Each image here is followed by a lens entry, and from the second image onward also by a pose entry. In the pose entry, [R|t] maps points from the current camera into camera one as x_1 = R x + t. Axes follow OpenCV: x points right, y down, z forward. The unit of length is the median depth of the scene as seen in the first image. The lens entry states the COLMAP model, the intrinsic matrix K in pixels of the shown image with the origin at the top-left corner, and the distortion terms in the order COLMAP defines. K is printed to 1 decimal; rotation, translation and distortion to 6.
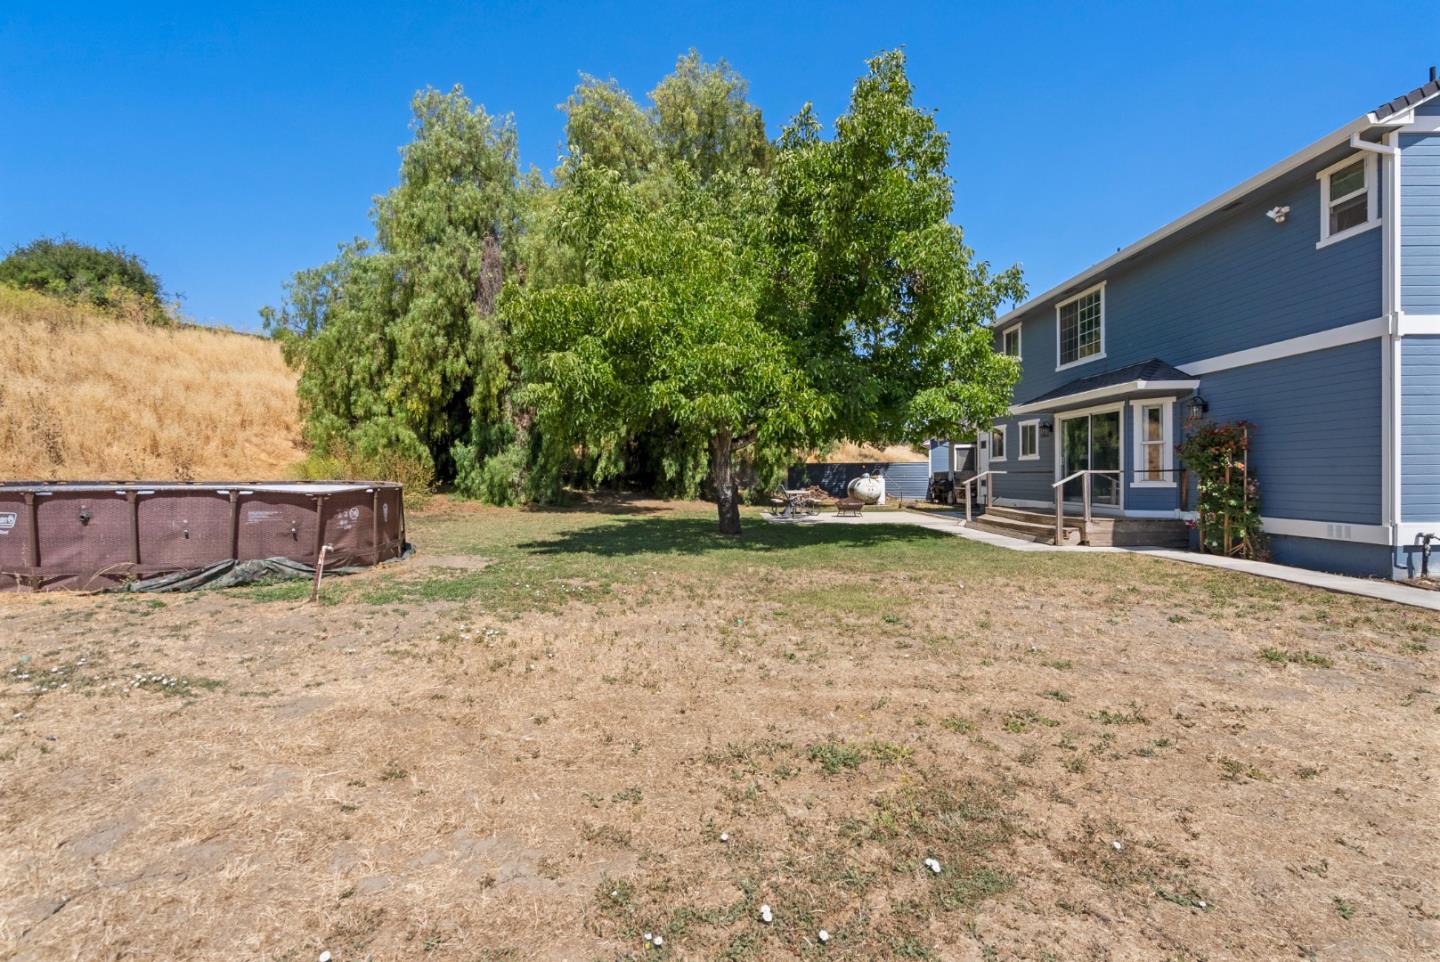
lens RADIAL K [[675.1, 0, 720.0], [0, 675.1, 481.0], [0, 0, 1]] dist [-0.000333, 0.000804]
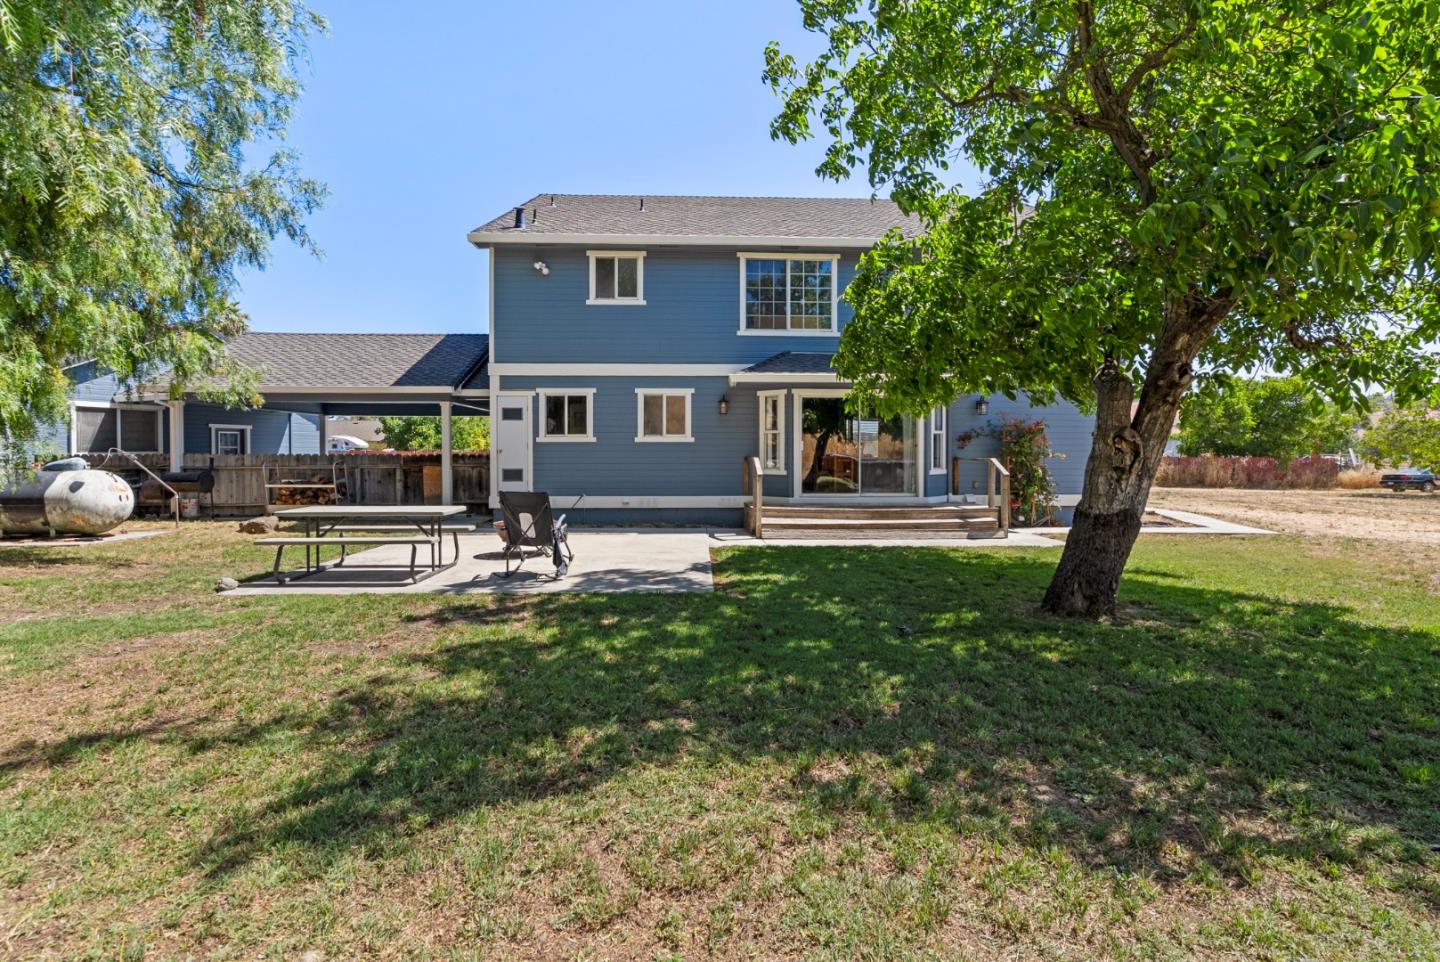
lens RADIAL K [[692.7, 0, 720.0], [0, 692.7, 481.0], [0, 0, 1]] dist [0.002111, 0.000052]
pose [[-0.036612, -0.004565, 0.999319, -0.458876], [0.008051, 0.999956, 0.004863, 0.012871], [-0.999297, 0.008224, -0.036573, 1.443056]]
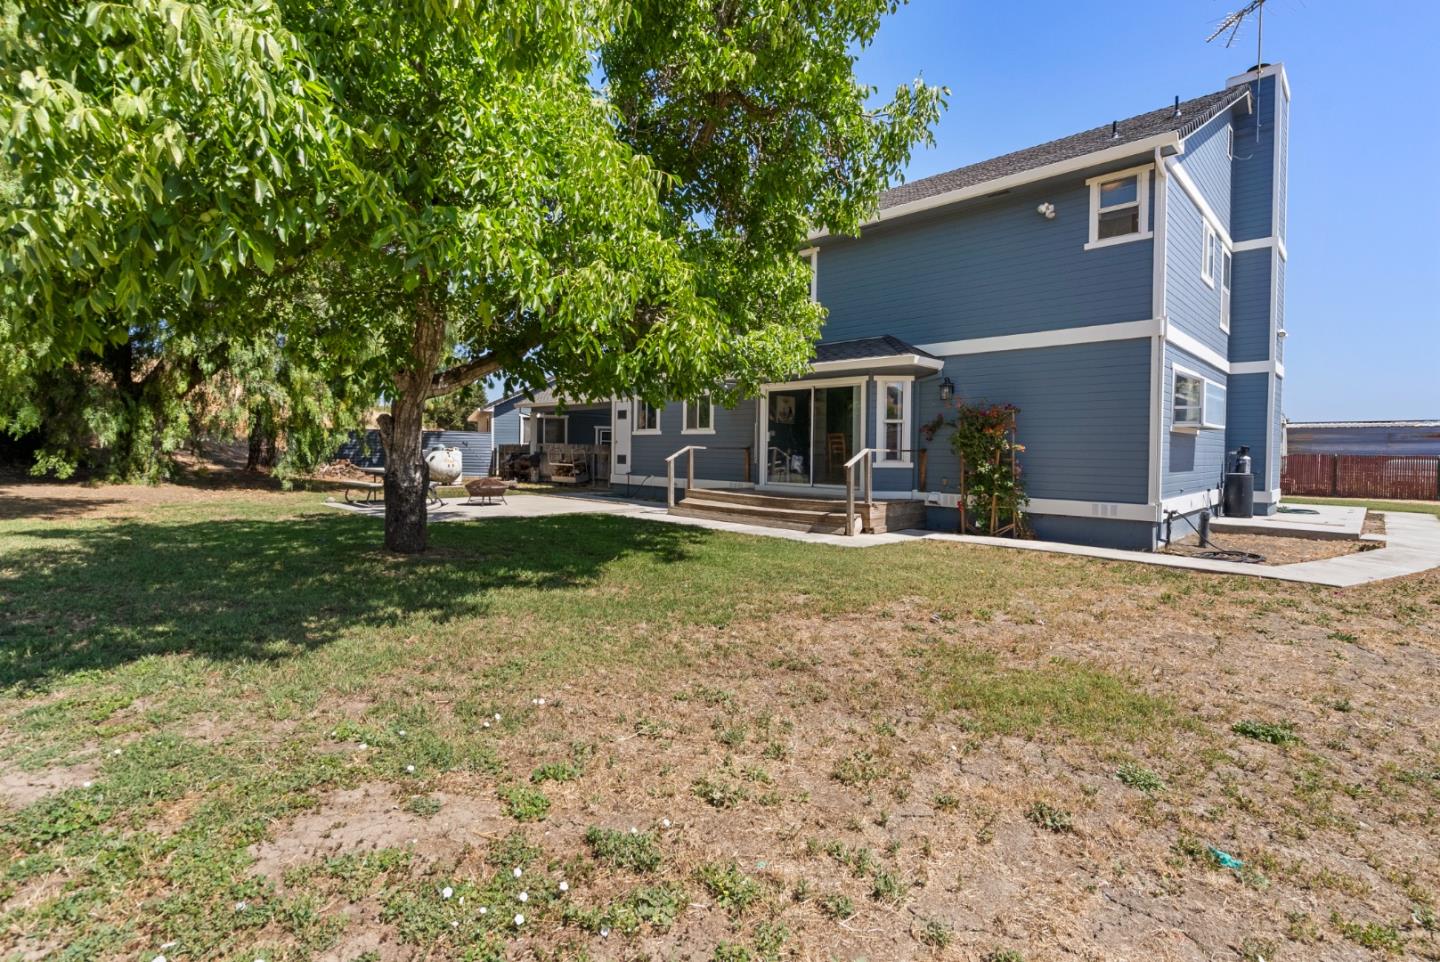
lens RADIAL K [[674.6, 0, 740.9], [0, 674.6, 461.0], [0, 0, 1]] dist [-0.000272, 0.000232]
pose [[0.693705, 0.005099, 0.720242, -0.217830], [-0.013782, 0.999886, 0.006194, -0.002948], [-0.720128, -0.014223, 0.693696, 0.506353]]
